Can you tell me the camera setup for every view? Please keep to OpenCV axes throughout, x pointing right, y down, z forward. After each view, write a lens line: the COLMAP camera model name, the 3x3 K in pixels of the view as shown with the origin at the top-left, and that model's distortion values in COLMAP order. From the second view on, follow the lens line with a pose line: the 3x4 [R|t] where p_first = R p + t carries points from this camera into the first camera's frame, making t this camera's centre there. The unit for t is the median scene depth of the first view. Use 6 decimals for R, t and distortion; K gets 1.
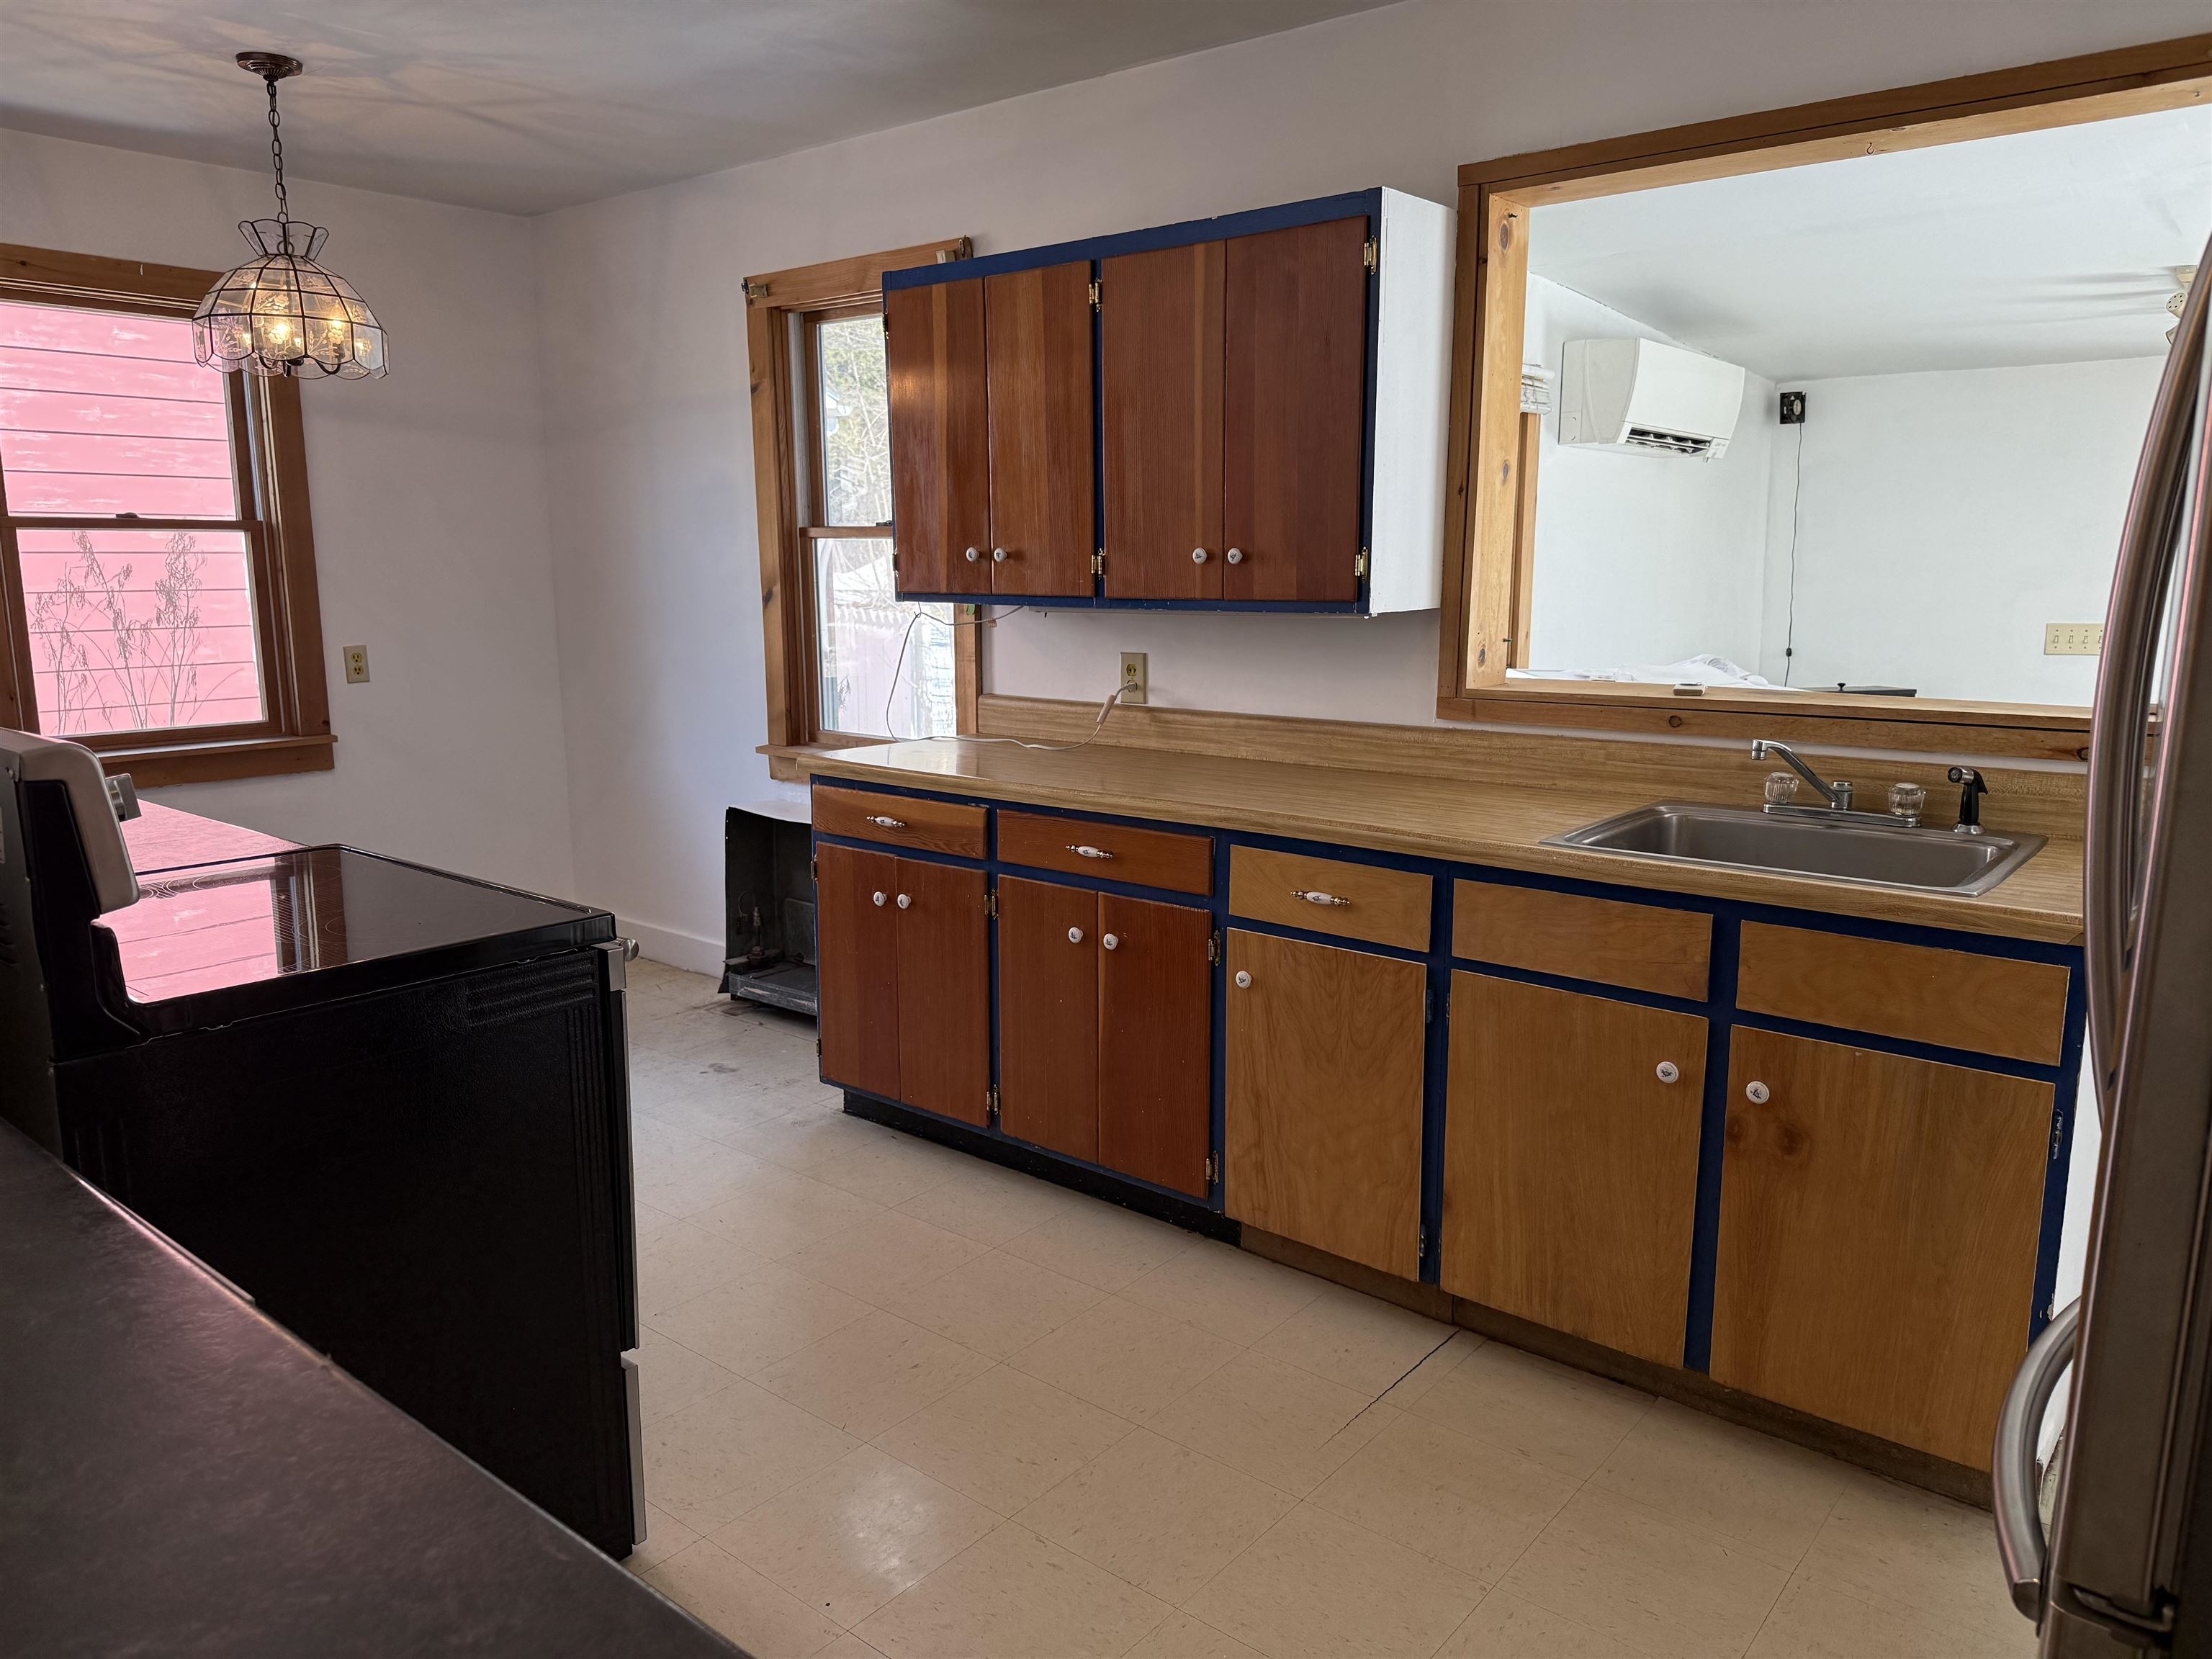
lens RADIAL K [[1544.2, 0, 1108.6], [0, 1544.2, 838.3], [0, 0, 1]] dist [0.075255, -0.010487]
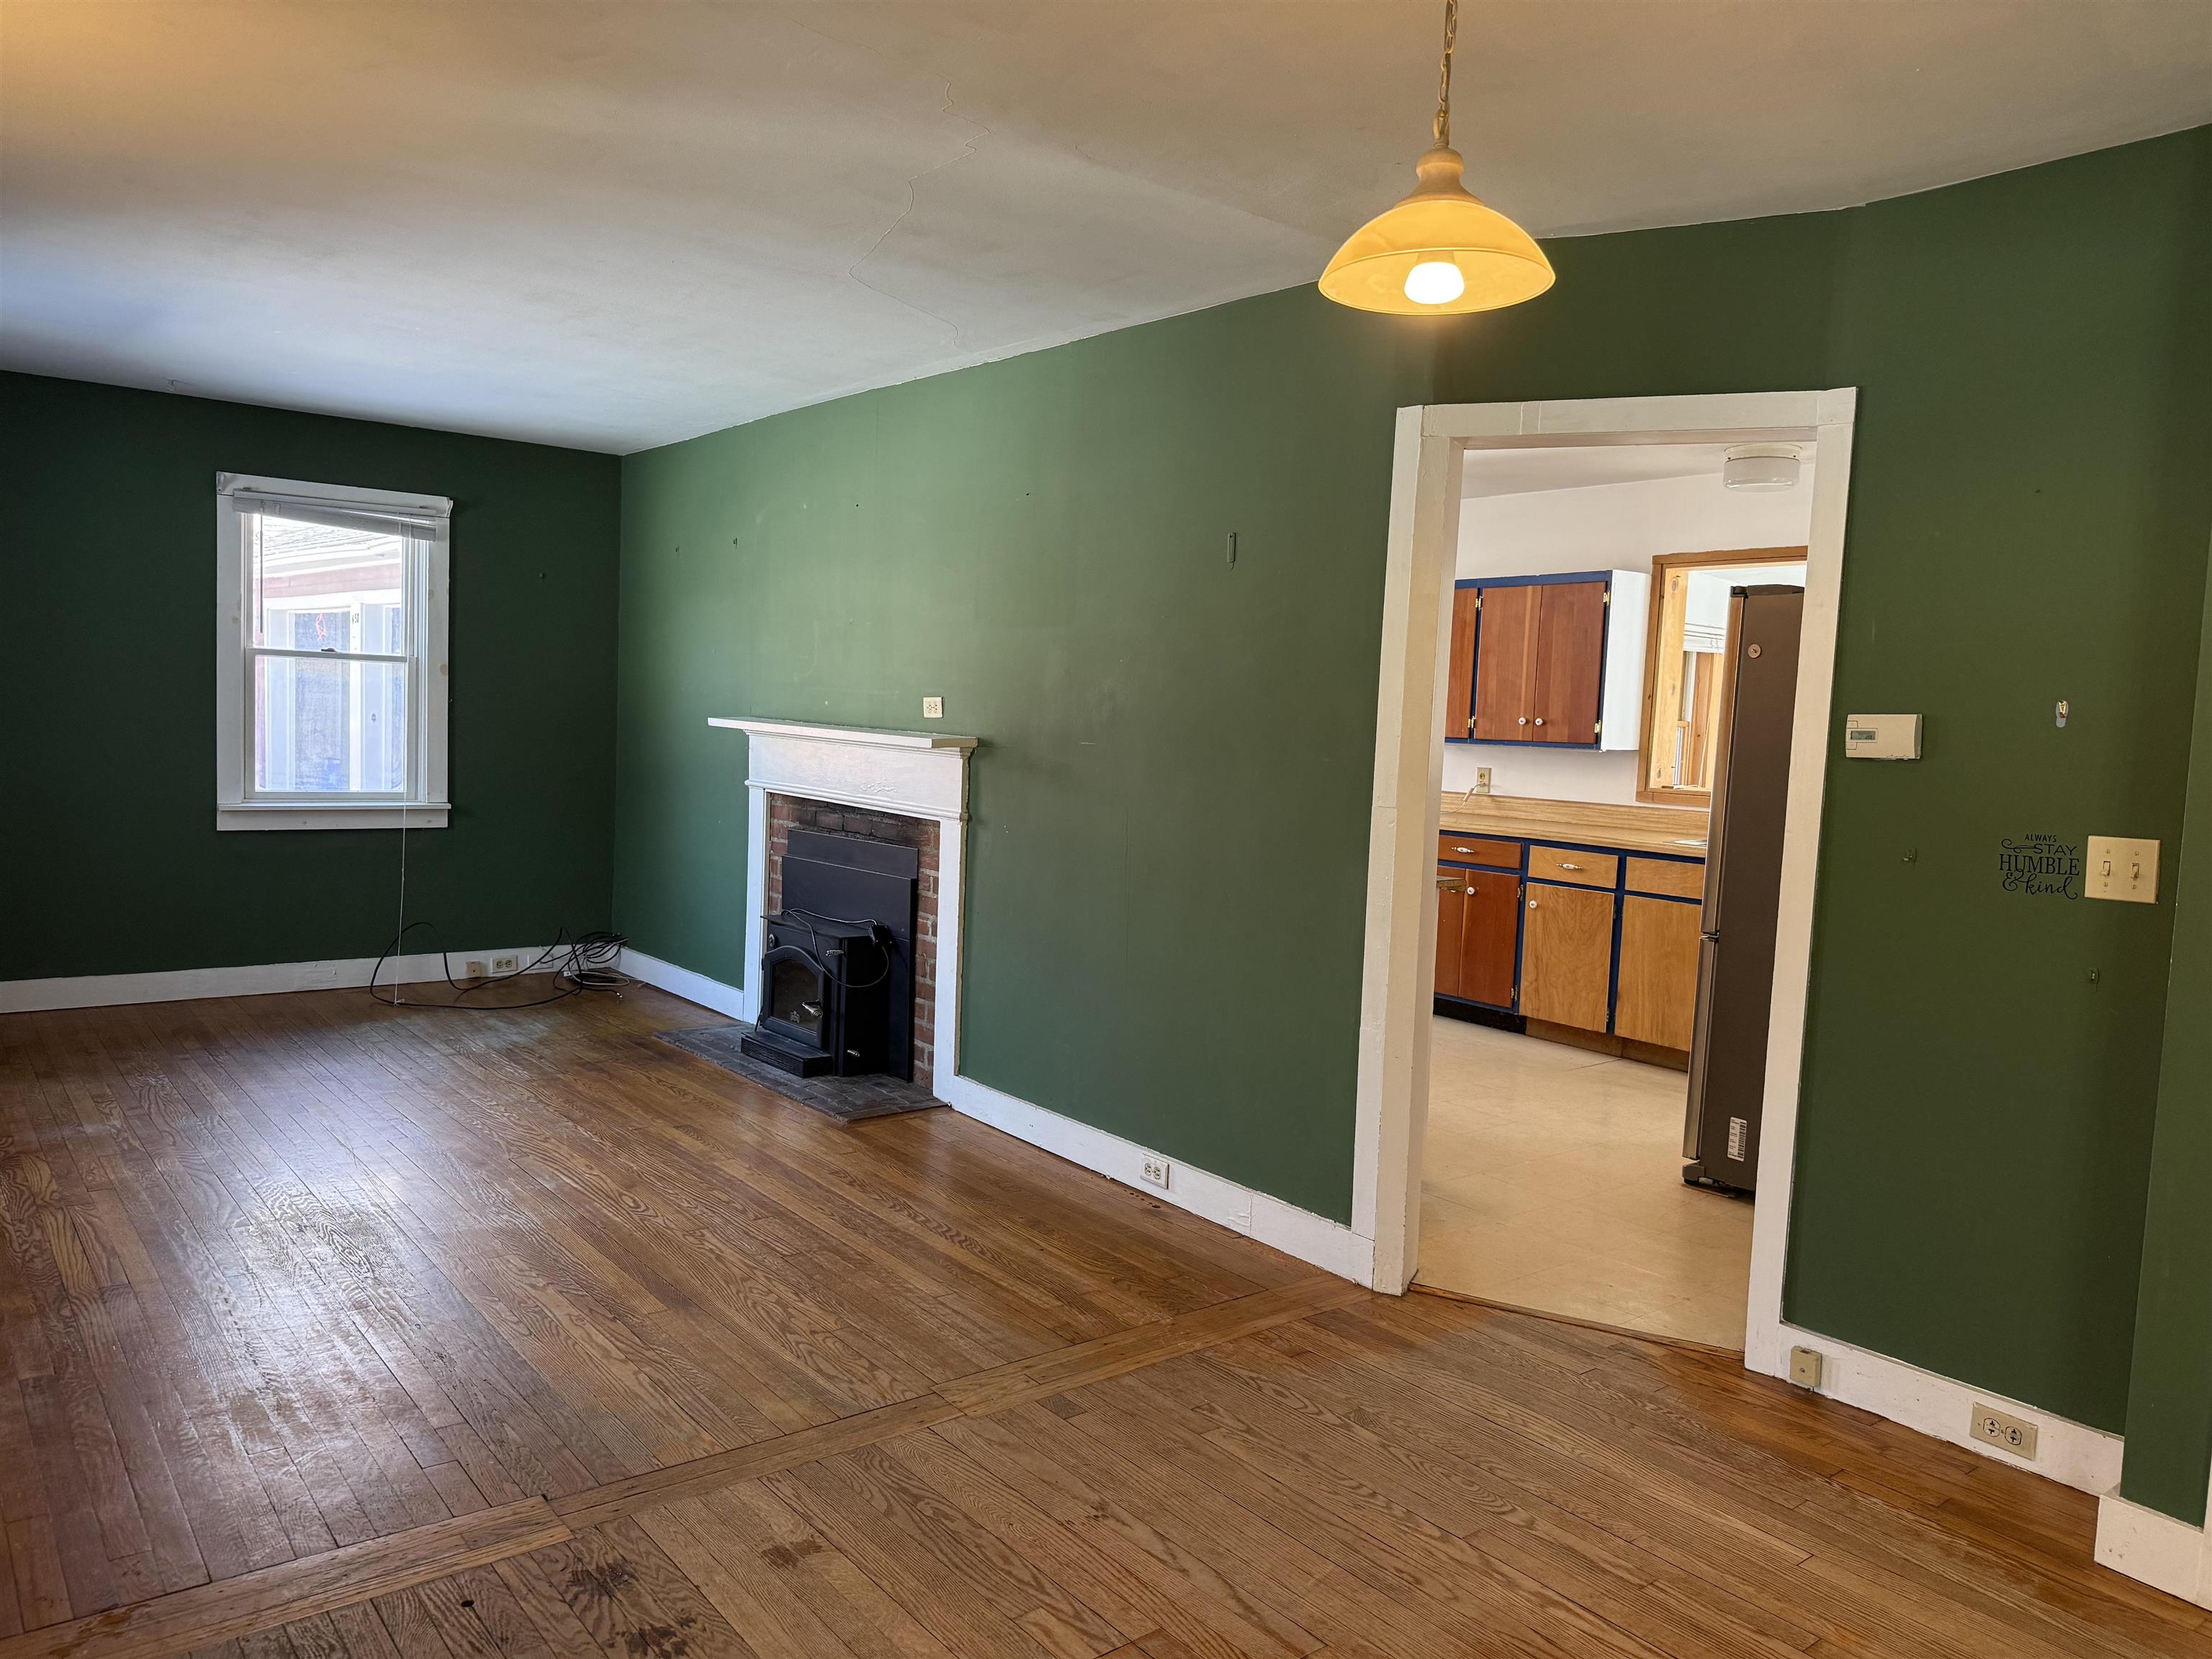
lens RADIAL K [[1544.2, 0, 1083.6], [0, 1544.2, 825.1], [0, 0, 1]] dist [0.075255, -0.010487]
pose [[0.977018, 0.057543, -0.205242, -0.093373], [-0.079730, 0.991634, -0.101519, 0.251087], [0.197683, 0.115550, 0.973432, -1.323254]]
